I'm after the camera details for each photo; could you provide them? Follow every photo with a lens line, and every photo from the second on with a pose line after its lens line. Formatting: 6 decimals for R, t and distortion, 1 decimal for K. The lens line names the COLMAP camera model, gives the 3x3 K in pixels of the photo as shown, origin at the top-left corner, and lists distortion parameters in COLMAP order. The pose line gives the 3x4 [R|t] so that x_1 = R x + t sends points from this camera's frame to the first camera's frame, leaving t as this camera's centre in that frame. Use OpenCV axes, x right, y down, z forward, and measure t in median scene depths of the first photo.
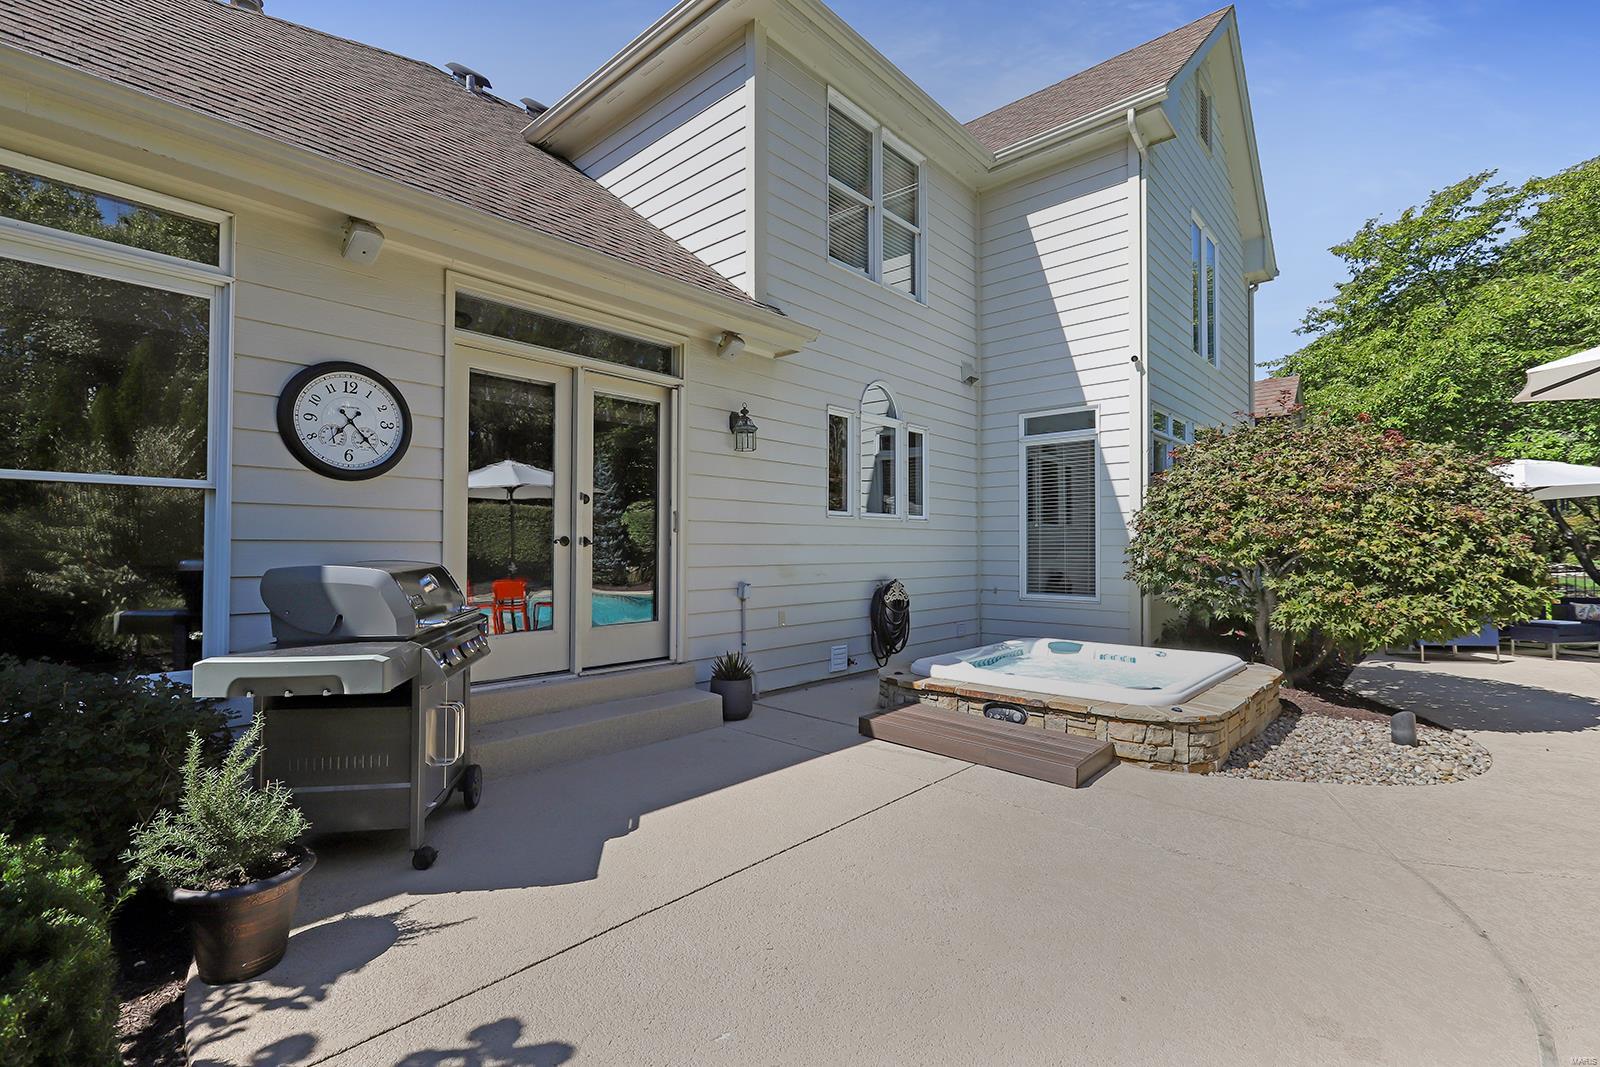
lens RADIAL K [[722.4, 0, 800.0], [0, 722.4, 533.5], [0, 0, 1]] dist [0.002066, 0.001145]
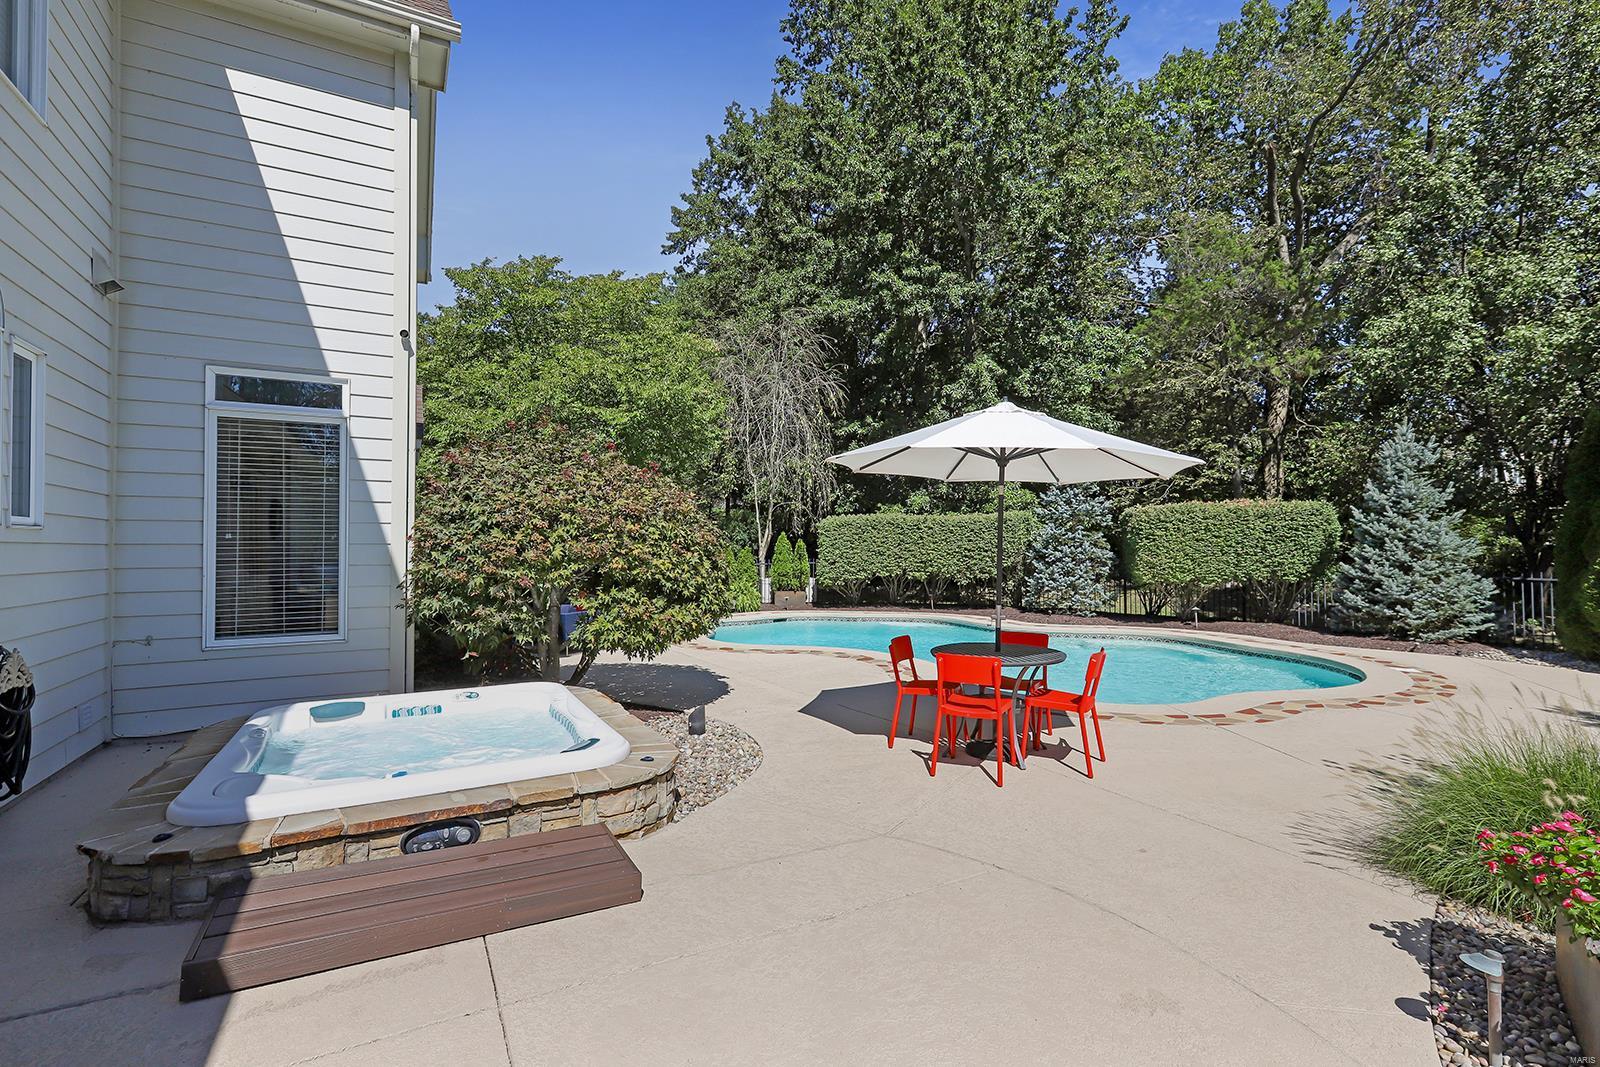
lens RADIAL K [[722.4, 0, 800.0], [0, 722.4, 533.5], [0, 0, 1]] dist [0.002066, 0.001145]
pose [[0.319326, 0.014899, 0.947528, -0.192103], [-0.015137, 0.999829, -0.010620, -0.020002], [-0.947524, -0.010952, 0.319497, 0.388363]]
